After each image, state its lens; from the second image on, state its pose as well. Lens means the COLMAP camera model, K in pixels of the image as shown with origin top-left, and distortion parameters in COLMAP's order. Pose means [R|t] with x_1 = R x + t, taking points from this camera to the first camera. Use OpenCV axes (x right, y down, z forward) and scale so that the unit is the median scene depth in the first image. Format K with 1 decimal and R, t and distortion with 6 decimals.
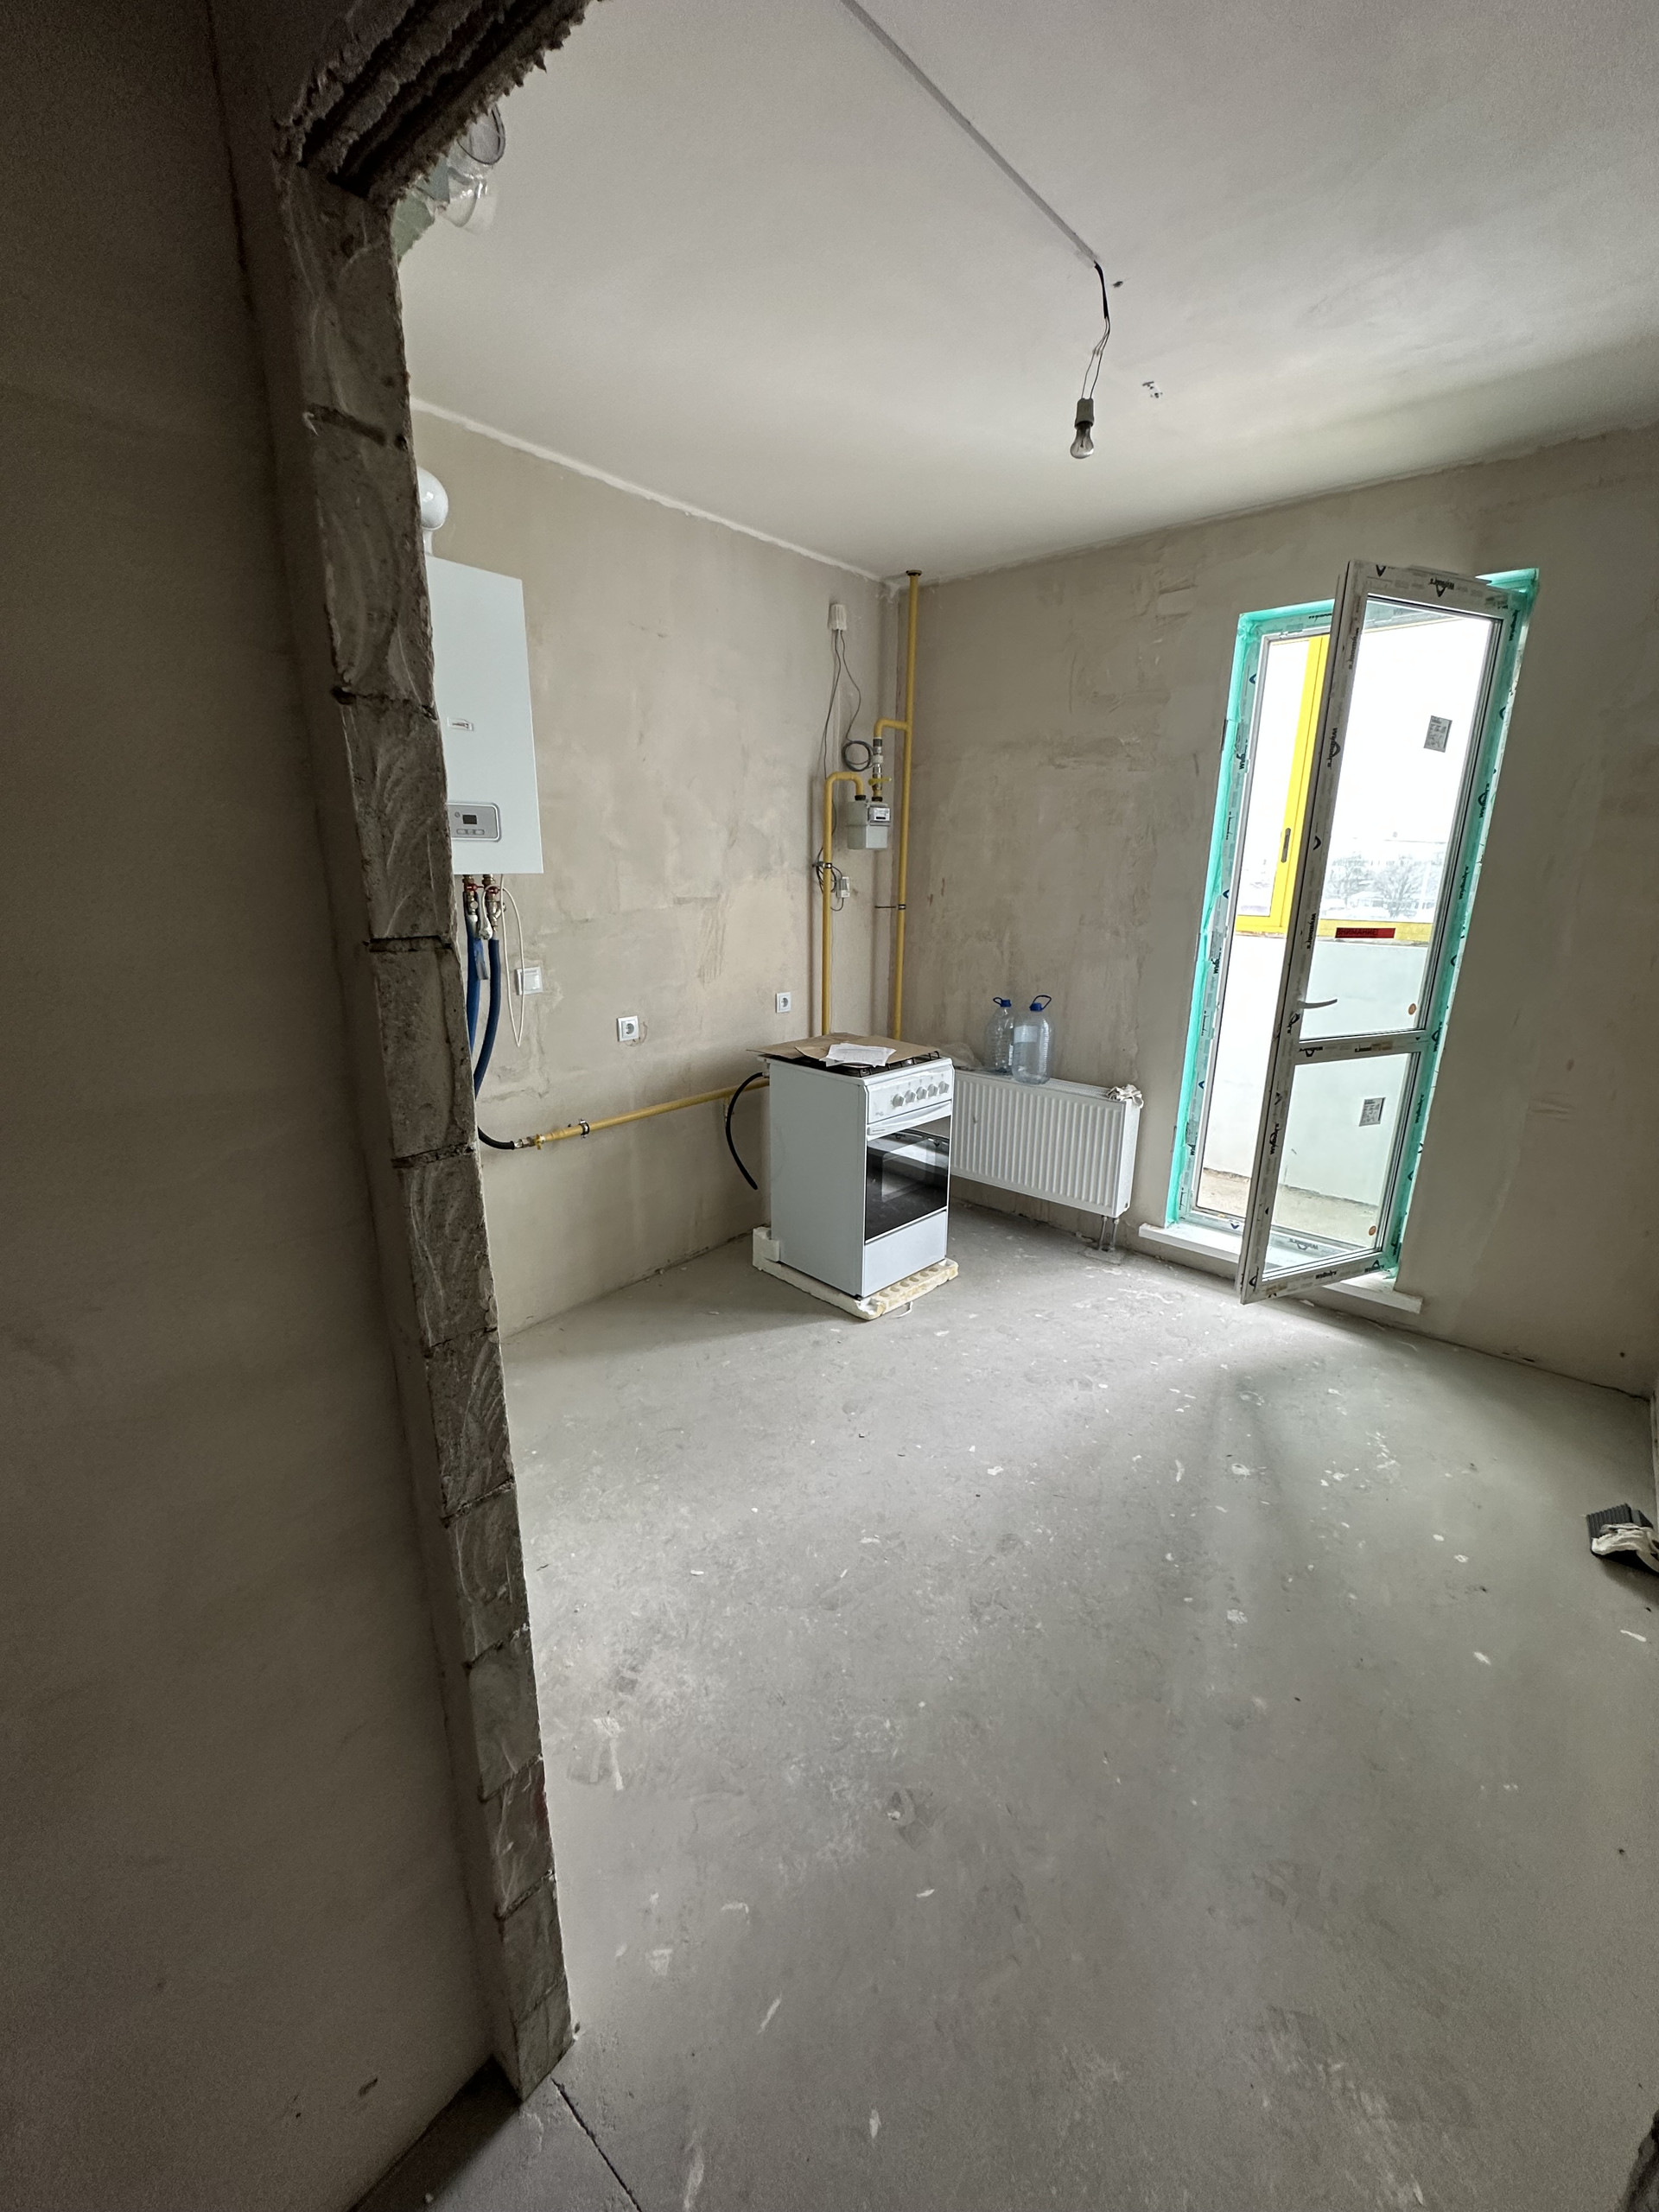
lens RADIAL K [[880.8, 0, 831.1], [0, 880.8, 1107.4], [0, 0, 1]] dist [-0.001915, 0.000491]
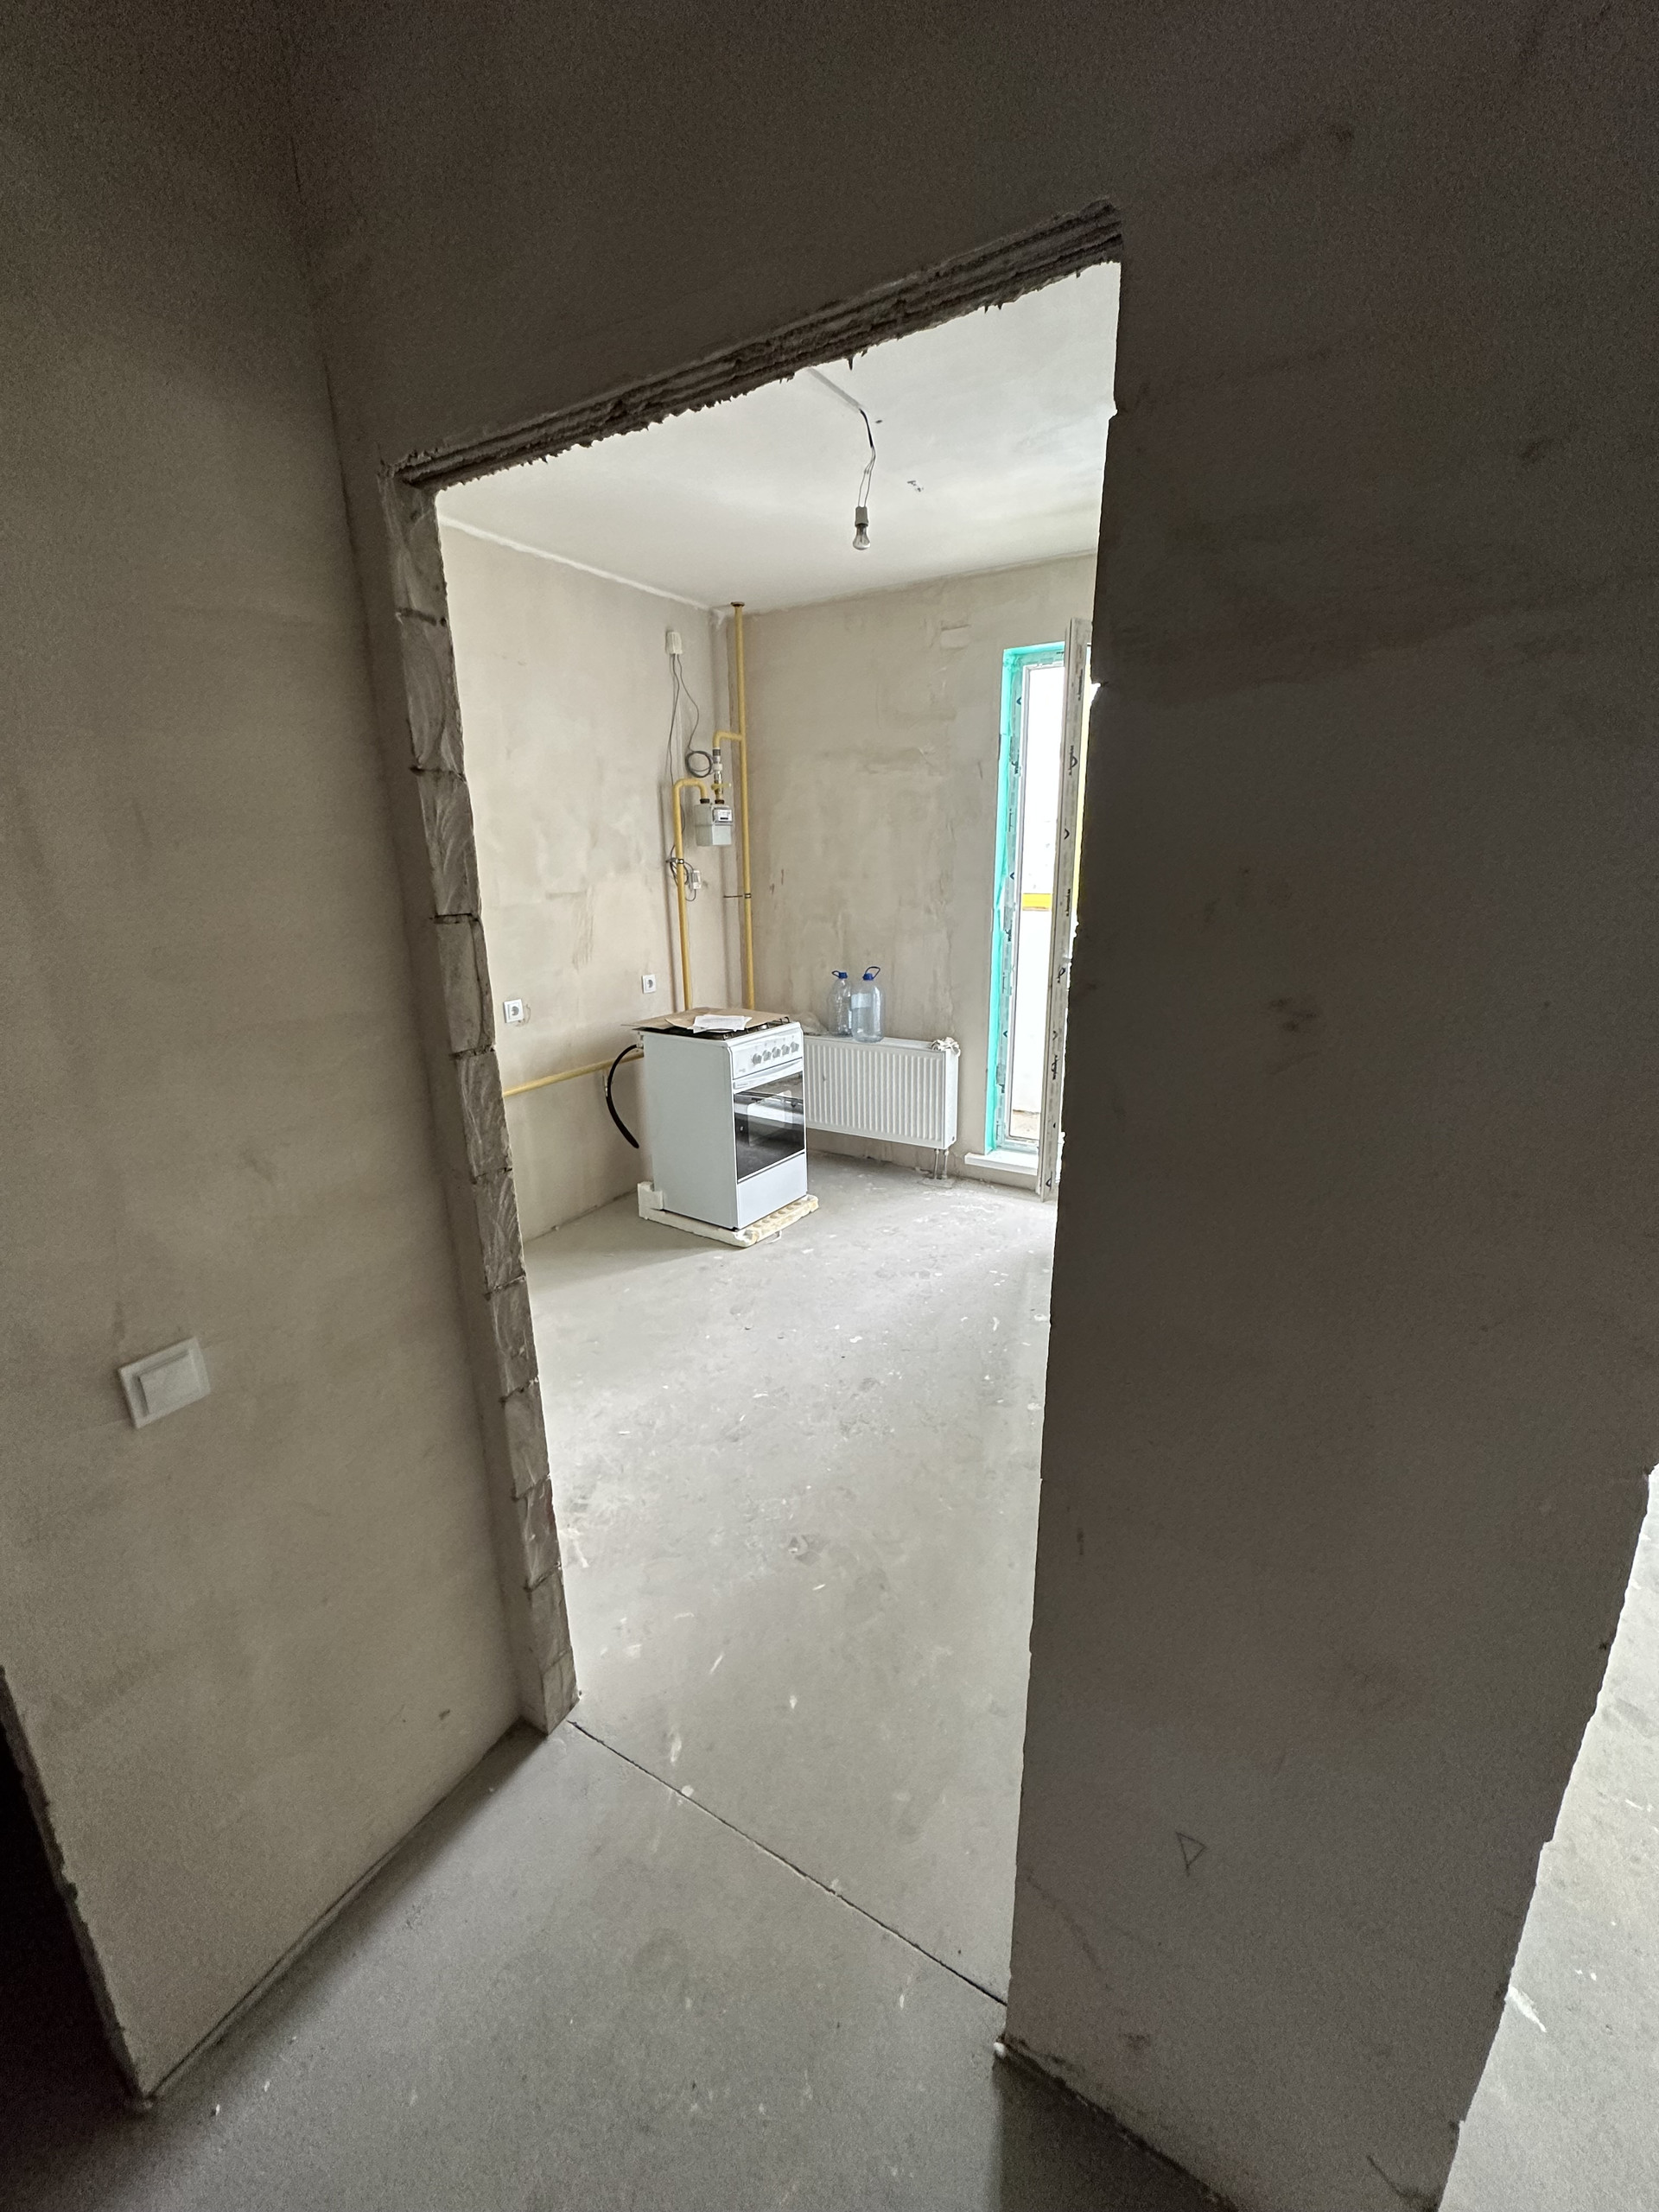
lens RADIAL K [[880.8, 0, 831.1], [0, 880.8, 1107.4], [0, 0, 1]] dist [-0.001915, 0.000491]
pose [[0.984395, -0.071676, 0.160714, -0.020762], [0.070399, 0.997426, 0.013632, 0.048108], [-0.161277, -0.002105, 0.986907, -0.182589]]
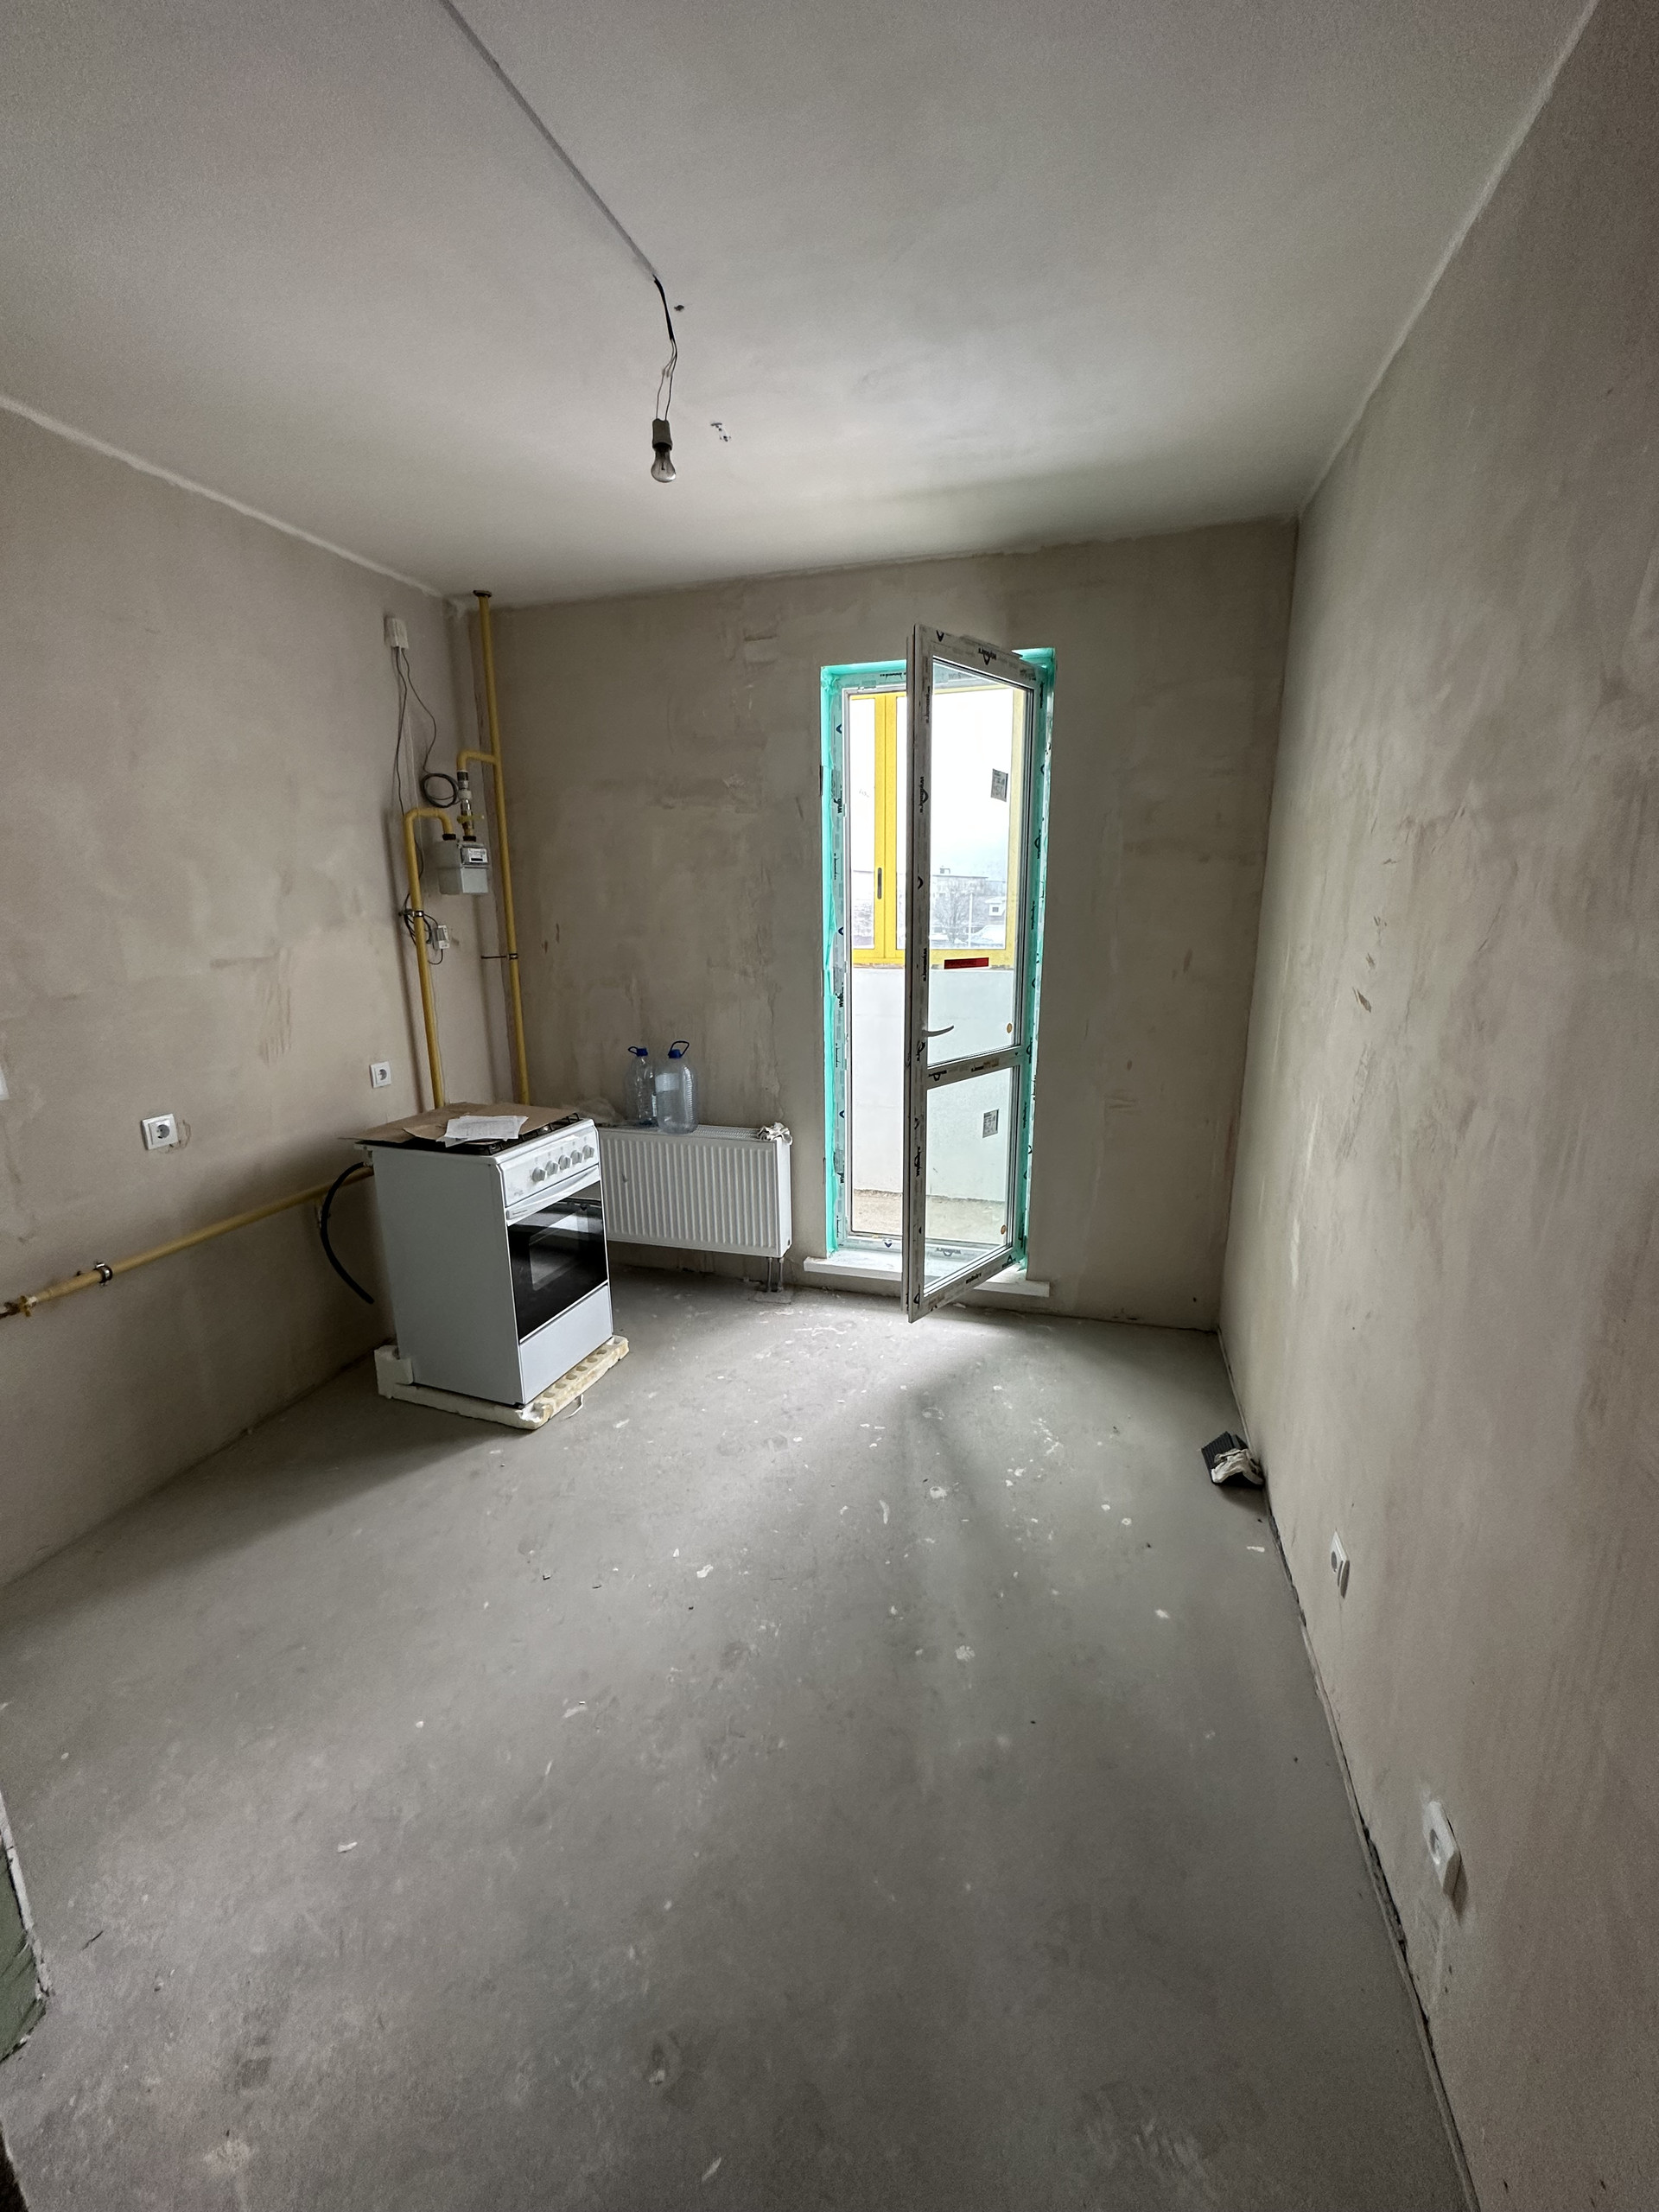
lens RADIAL K [[880.8, 0, 831.1], [0, 880.8, 1107.4], [0, 0, 1]] dist [-0.001915, 0.000491]
pose [[0.909752, -0.113970, 0.399201, -0.002095], [0.130171, 0.991398, -0.013611, -0.024641], [-0.394216, 0.064347, 0.916763, 0.067414]]
